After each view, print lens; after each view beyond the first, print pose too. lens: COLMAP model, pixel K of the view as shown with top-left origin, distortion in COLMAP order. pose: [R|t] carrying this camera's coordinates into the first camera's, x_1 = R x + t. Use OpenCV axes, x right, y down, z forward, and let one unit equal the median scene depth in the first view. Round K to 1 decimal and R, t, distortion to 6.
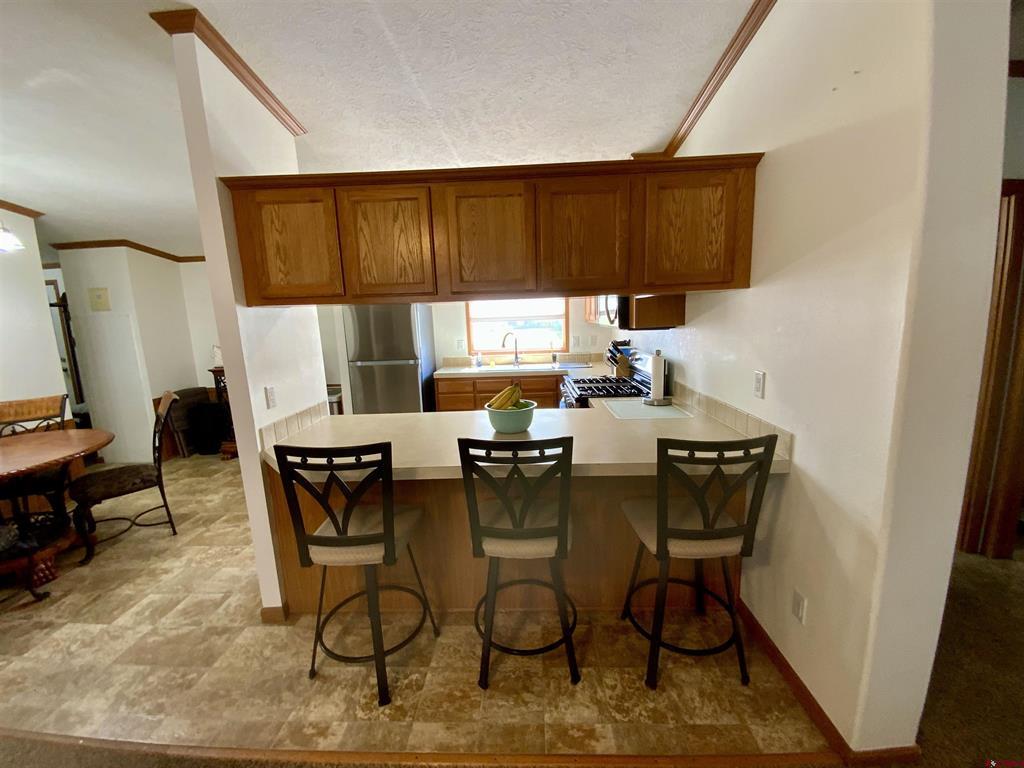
lens RADIAL K [[409.5, 0, 513.6], [0, 409.5, 384.3], [0, 0, 1]] dist [0.019144, -0.018424]
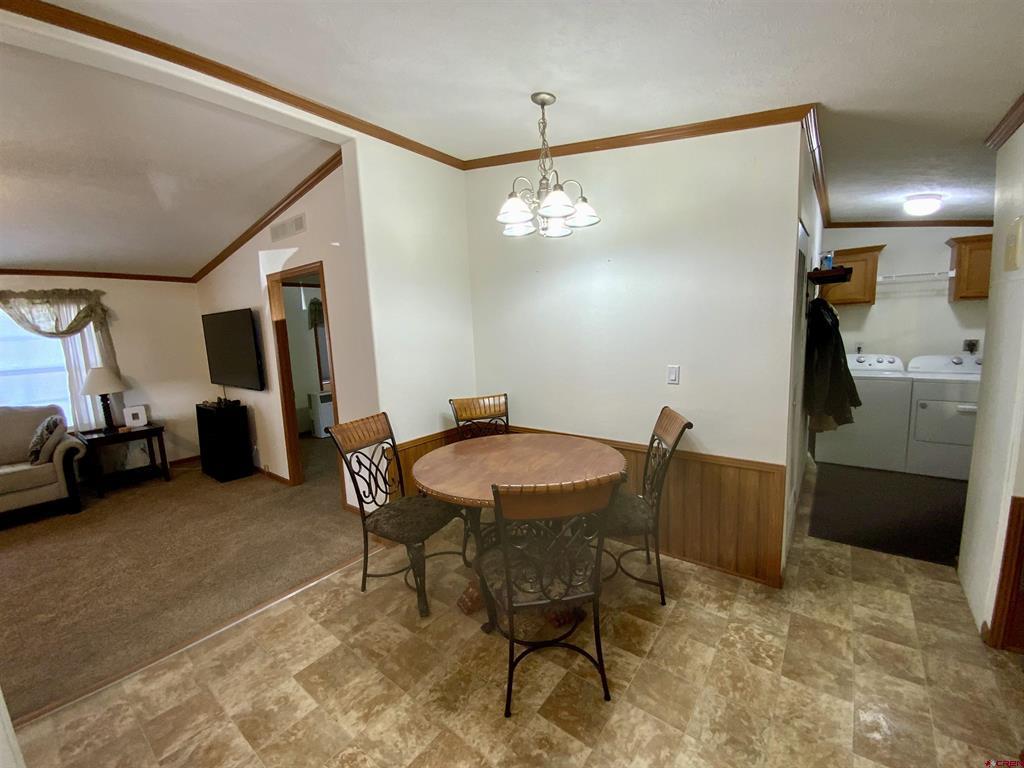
lens RADIAL K [[417.7, 0, 517.1], [0, 417.7, 383.9], [0, 0, 1]] dist [0.026013, -0.019865]
pose [[-0.587148, 0.168607, -0.791725, -0.687155], [-0.076958, 0.962010, 0.261943, -0.290371], [0.805813, 0.214729, -0.551867, 1.797777]]
